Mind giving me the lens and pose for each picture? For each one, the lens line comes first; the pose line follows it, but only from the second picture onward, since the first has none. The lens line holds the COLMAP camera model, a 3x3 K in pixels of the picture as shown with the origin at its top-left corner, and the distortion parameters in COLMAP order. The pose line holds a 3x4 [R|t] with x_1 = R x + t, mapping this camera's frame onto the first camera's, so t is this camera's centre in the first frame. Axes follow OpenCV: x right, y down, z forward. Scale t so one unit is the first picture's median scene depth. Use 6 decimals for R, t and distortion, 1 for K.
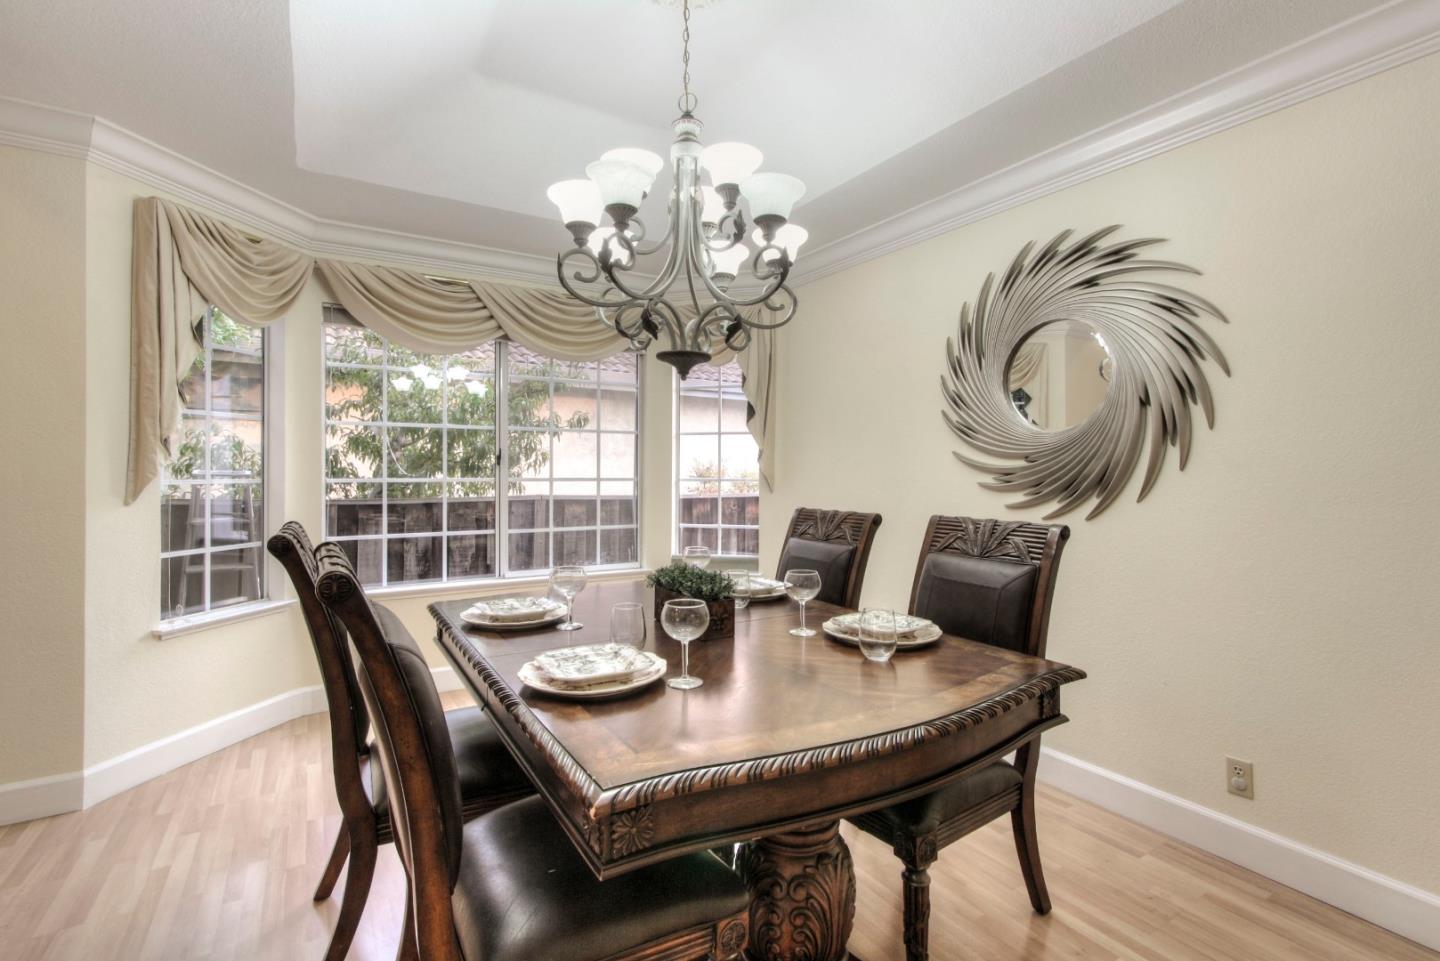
lens RADIAL K [[655.6, 0, 720.0], [0, 655.6, 472.3], [0, 0, 1]] dist [0.002234, -0.001956]
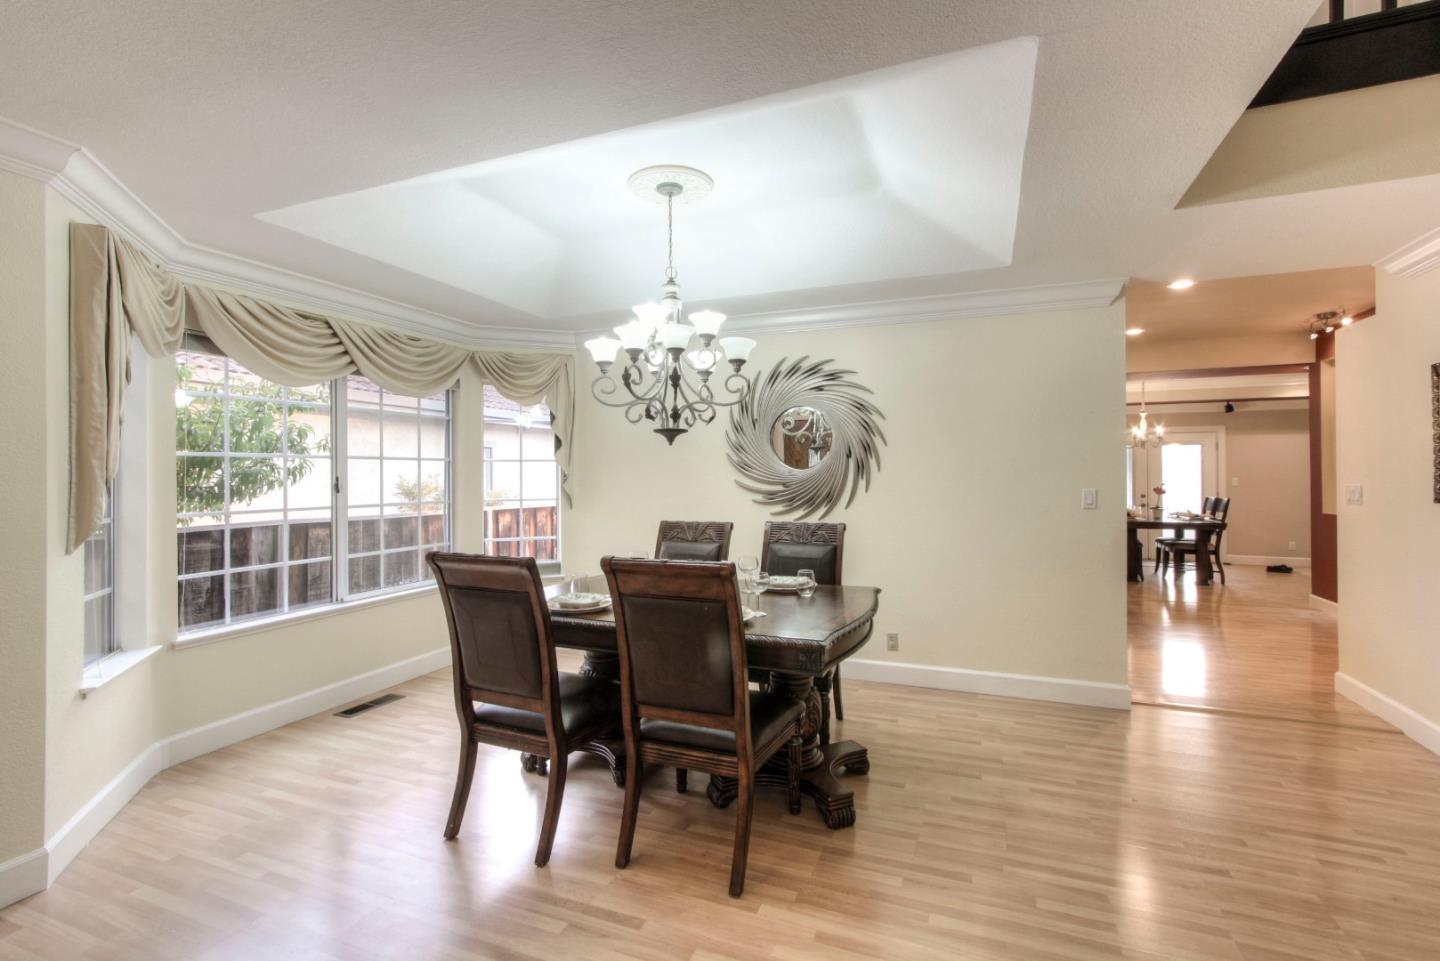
lens RADIAL K [[655.6, 0, 720.8], [0, 655.6, 471.9], [0, 0, 1]] dist [0.002234, -0.001956]
pose [[0.808039, -0.005388, 0.589105, -0.592770], [0.009281, 0.999951, -0.003584, -0.045095], [-0.589056, 0.008364, 0.808049, -0.244246]]
